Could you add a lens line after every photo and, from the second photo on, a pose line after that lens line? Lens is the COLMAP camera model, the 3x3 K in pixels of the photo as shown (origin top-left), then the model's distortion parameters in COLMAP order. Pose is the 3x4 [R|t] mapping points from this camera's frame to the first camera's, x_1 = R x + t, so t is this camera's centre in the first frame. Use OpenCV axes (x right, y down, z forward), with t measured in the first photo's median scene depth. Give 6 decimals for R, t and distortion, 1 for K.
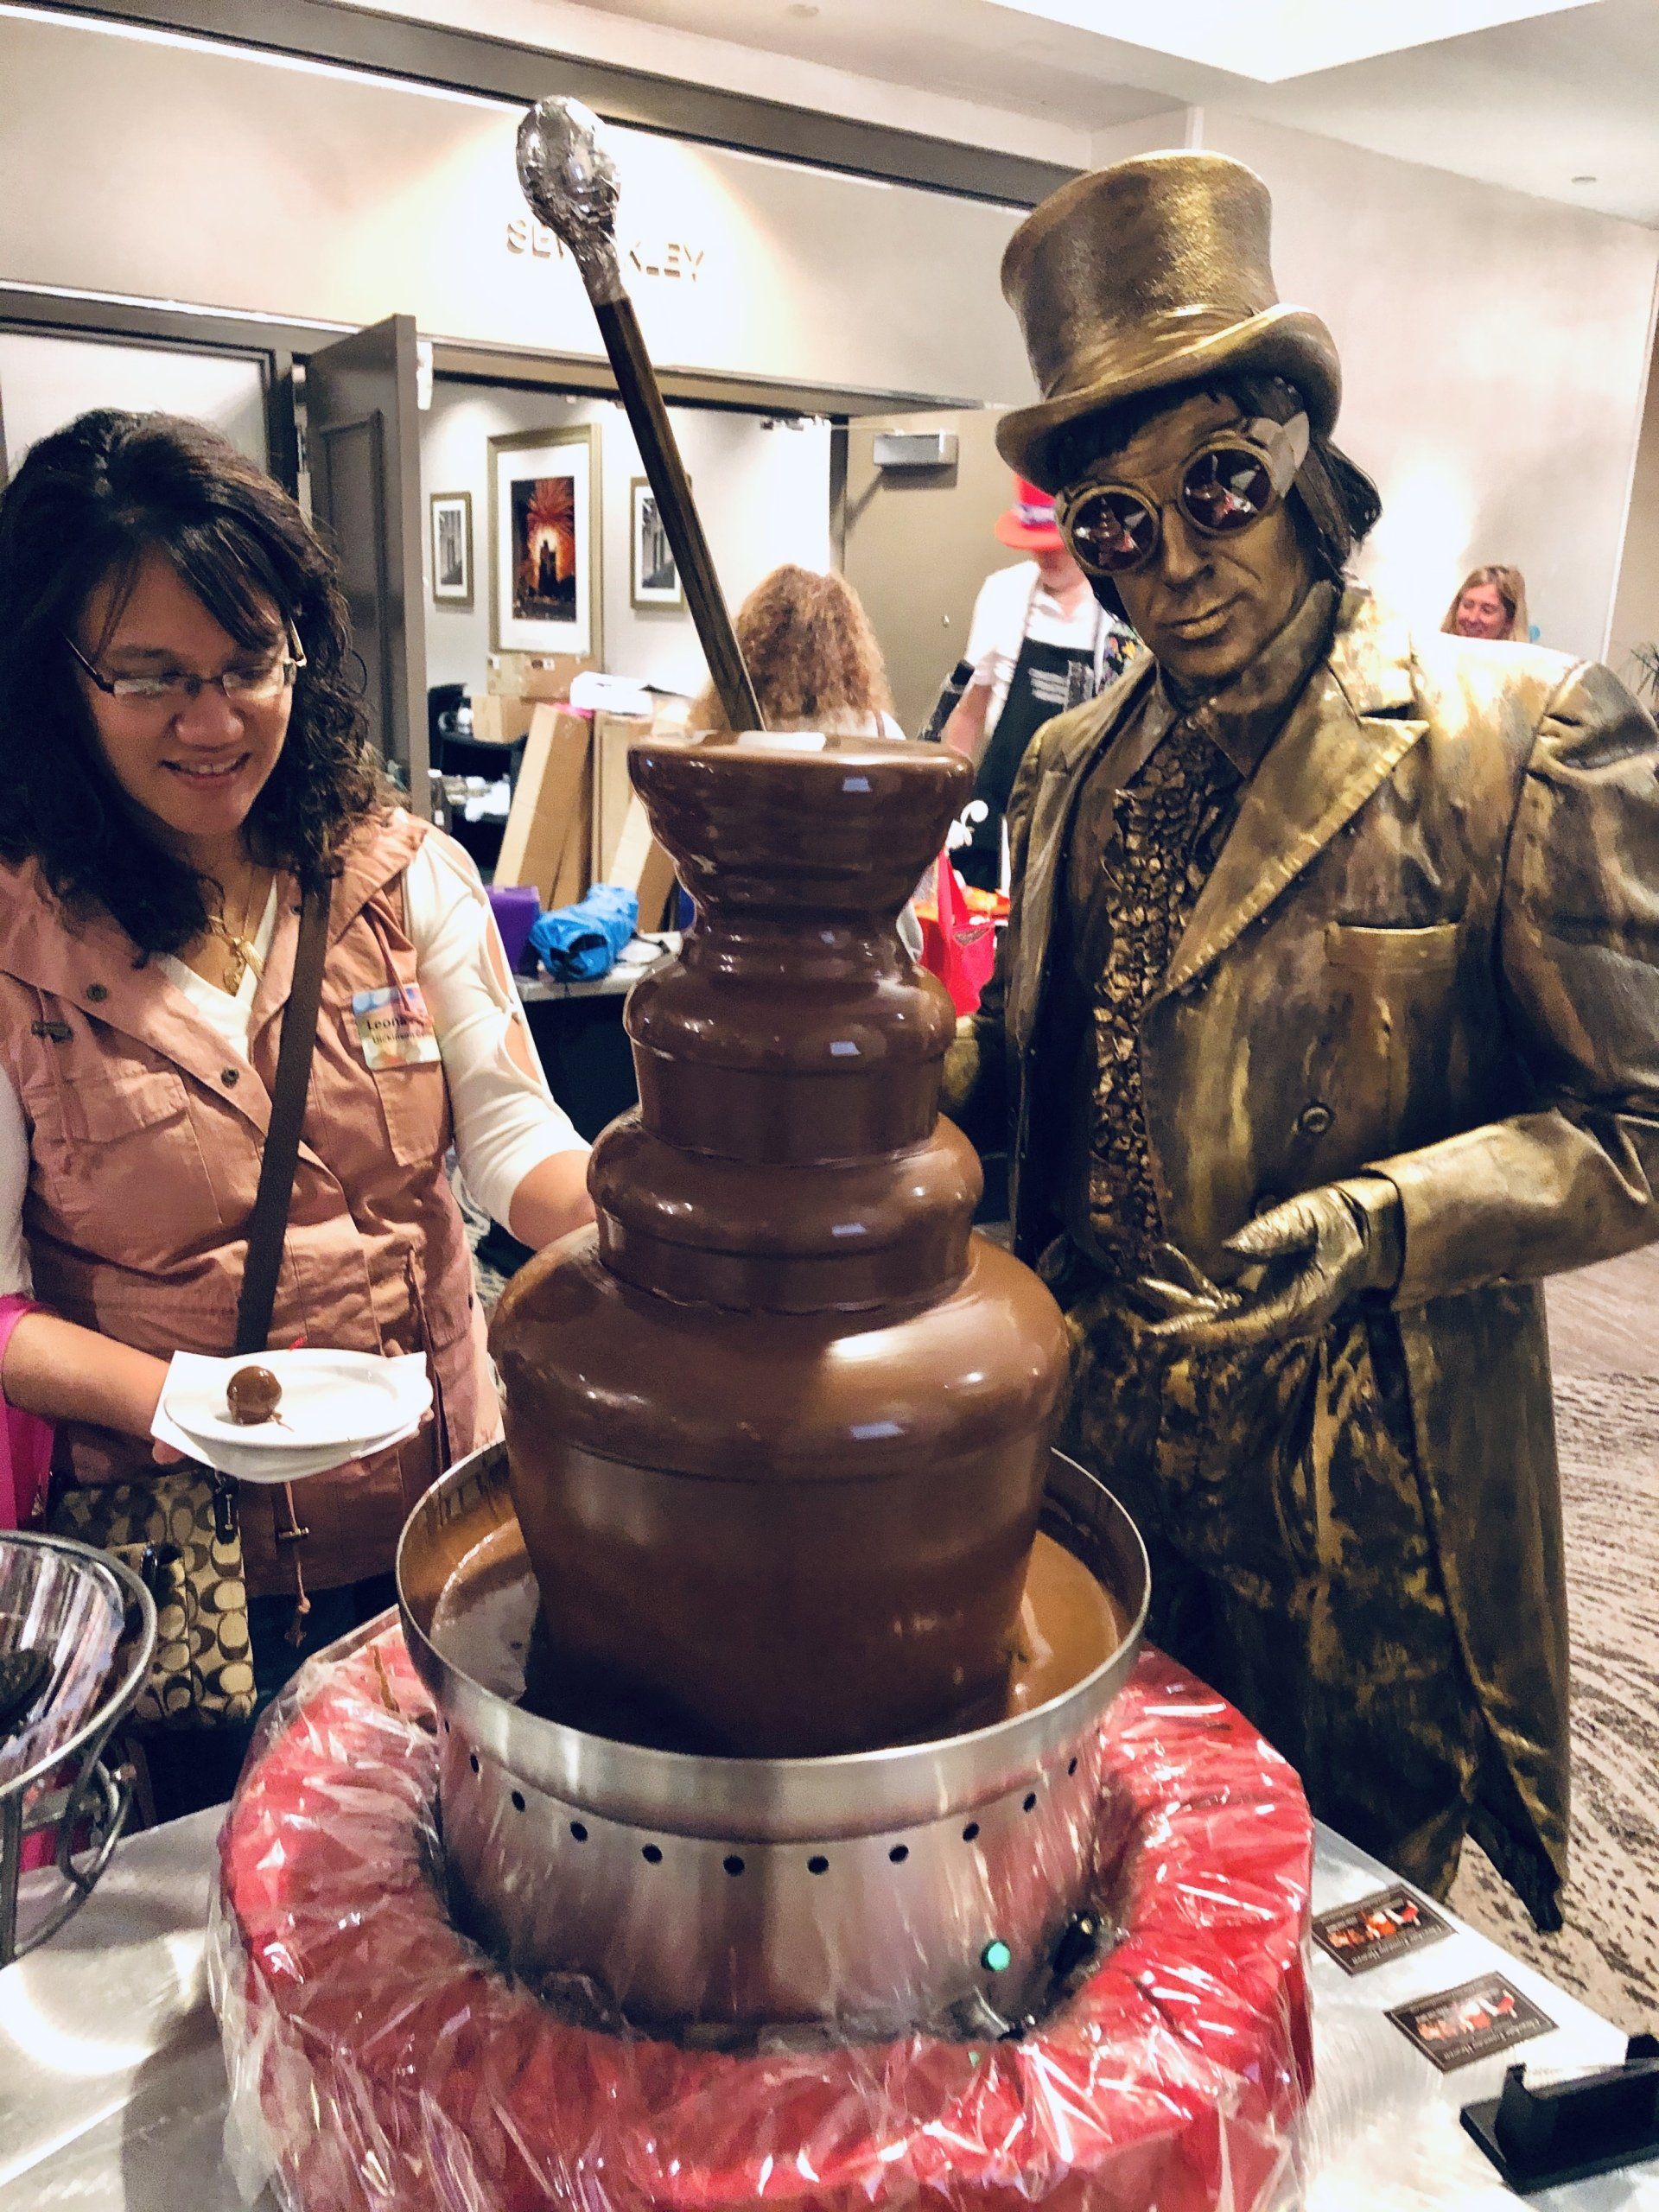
lens RADIAL K [[1722.1, 0, 829.6], [0, 1722.1, 1169.4], [0, 0, 1]] dist [0.134189, -0.204847]
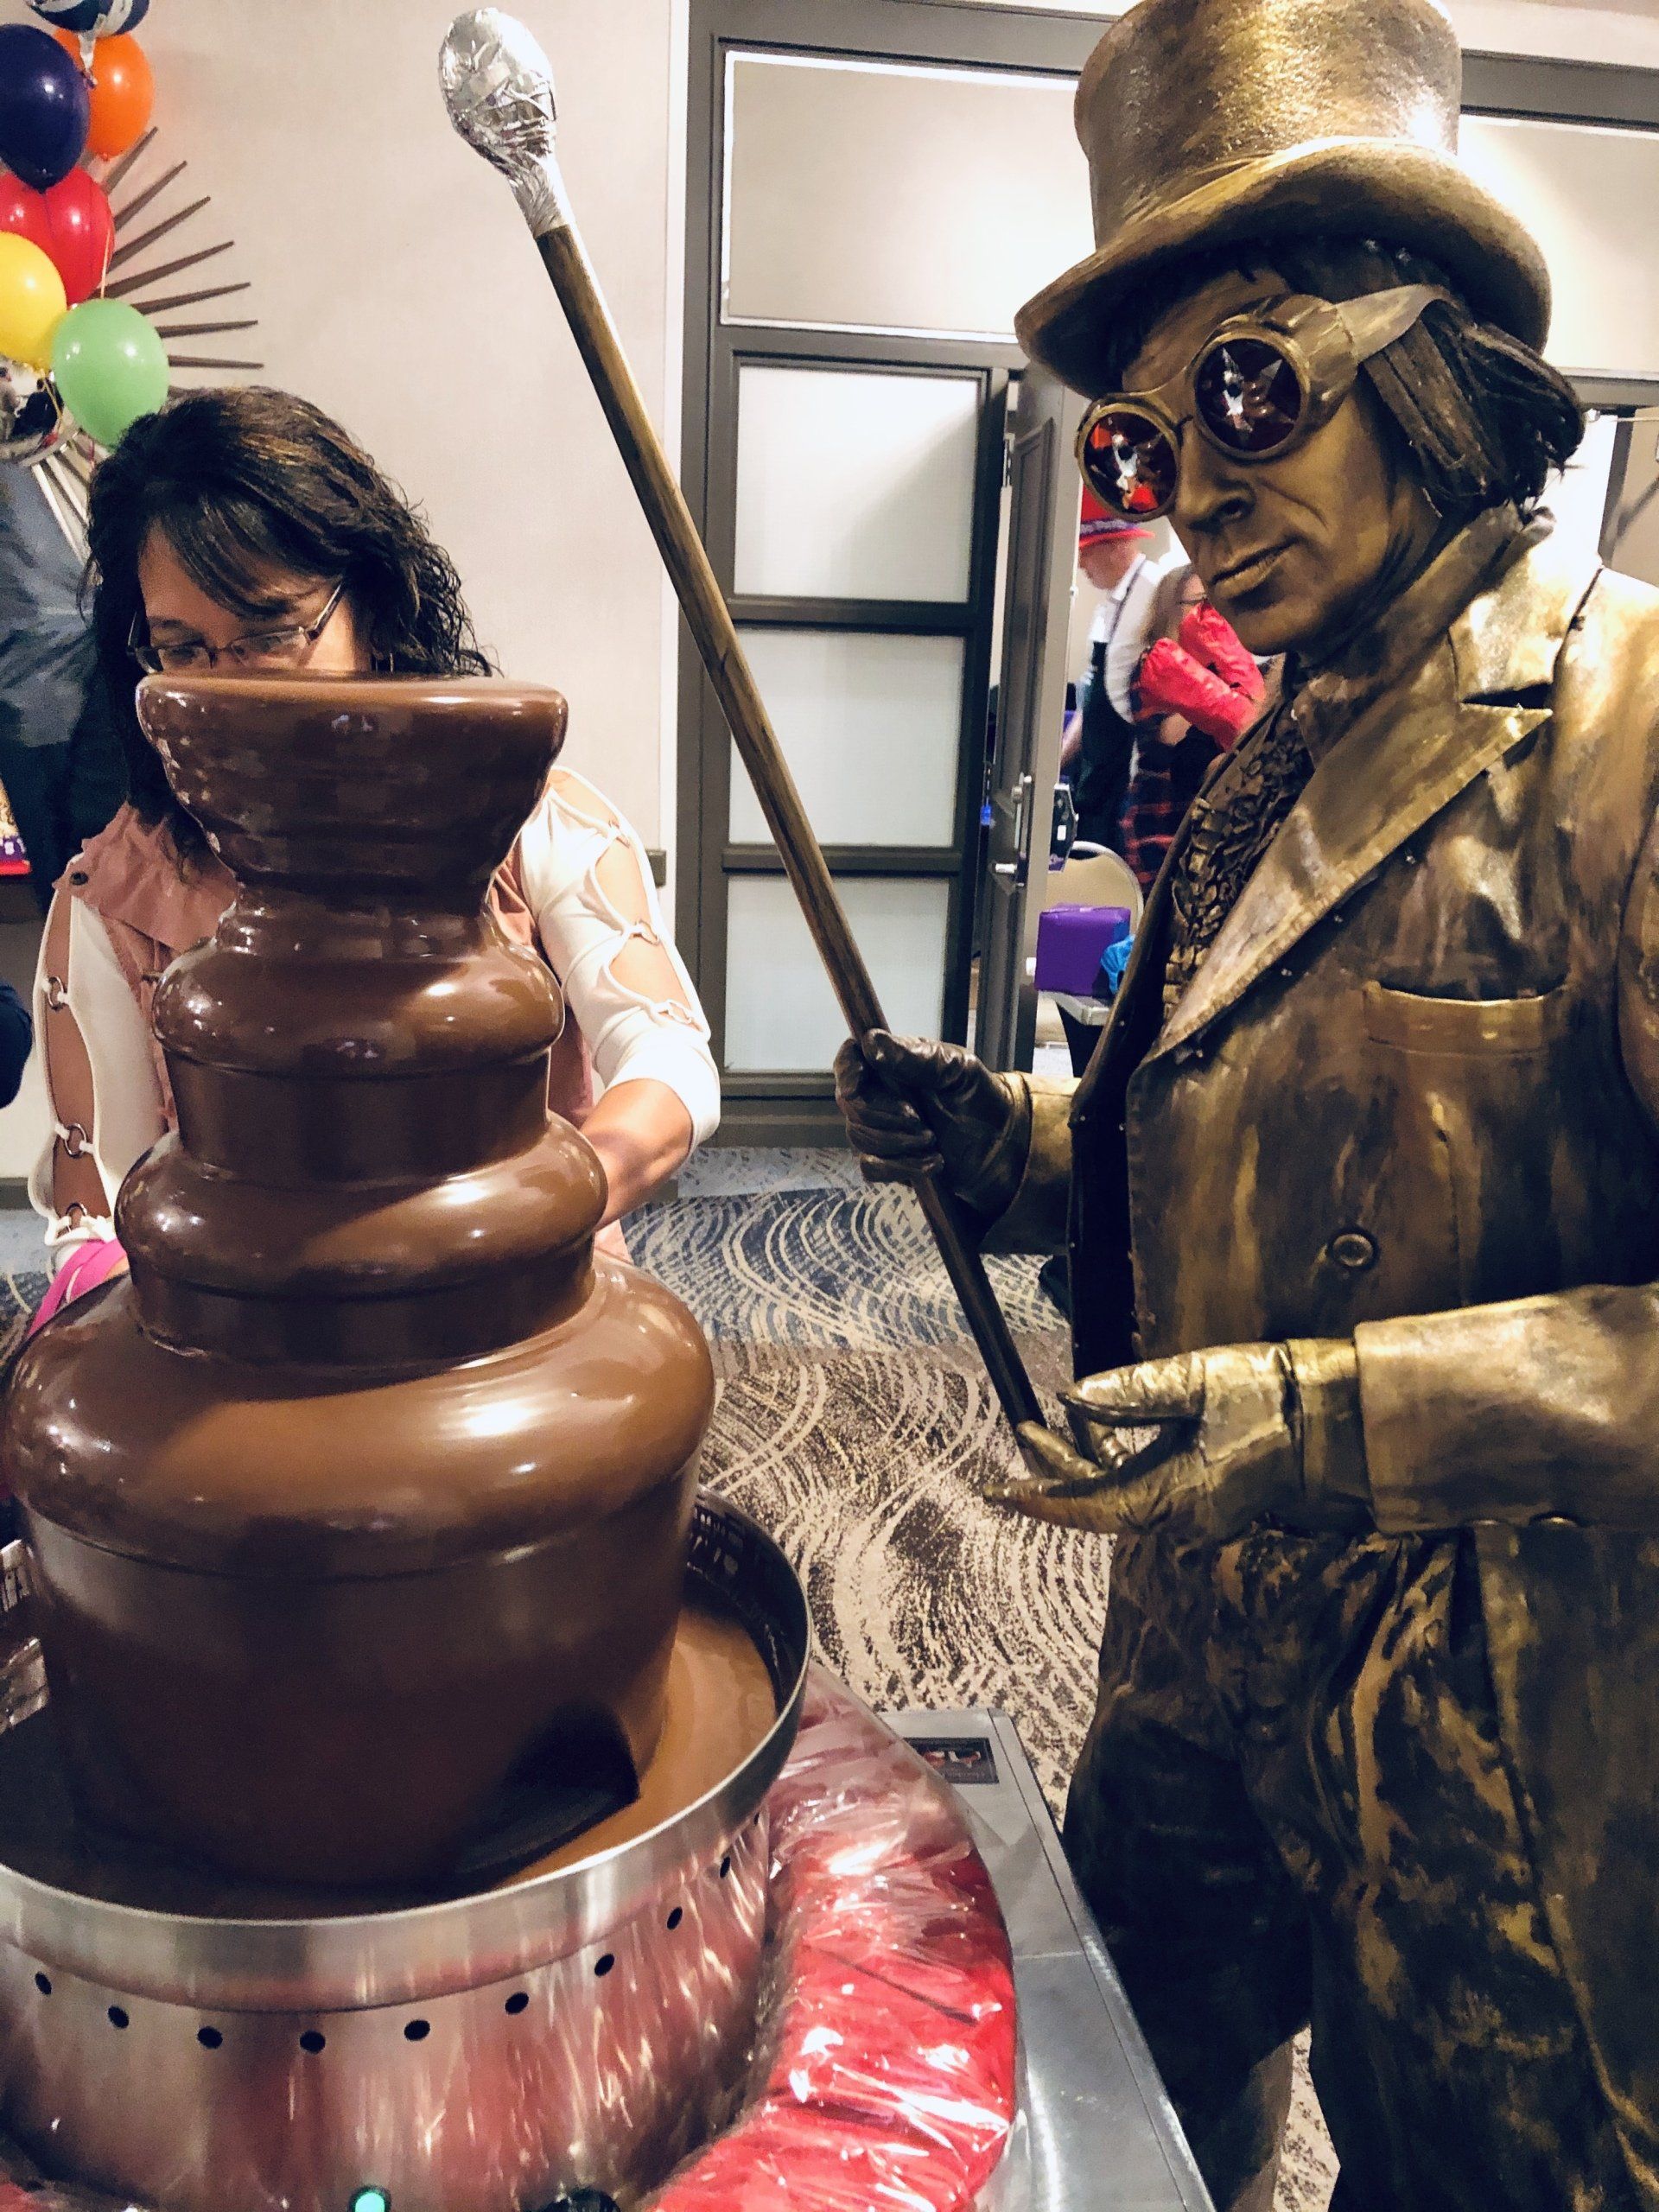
lens RADIAL K [[1746.4, 0, 830.2], [0, 1746.4, 1171.9], [0, 0, 1]] dist [0.033332, -0.004132]
pose [[0.891047, 0.120989, -0.437488, 0.410849], [-0.129761, 0.991496, 0.009915, -0.040931], [0.434967, 0.047934, 0.899169, 0.247846]]
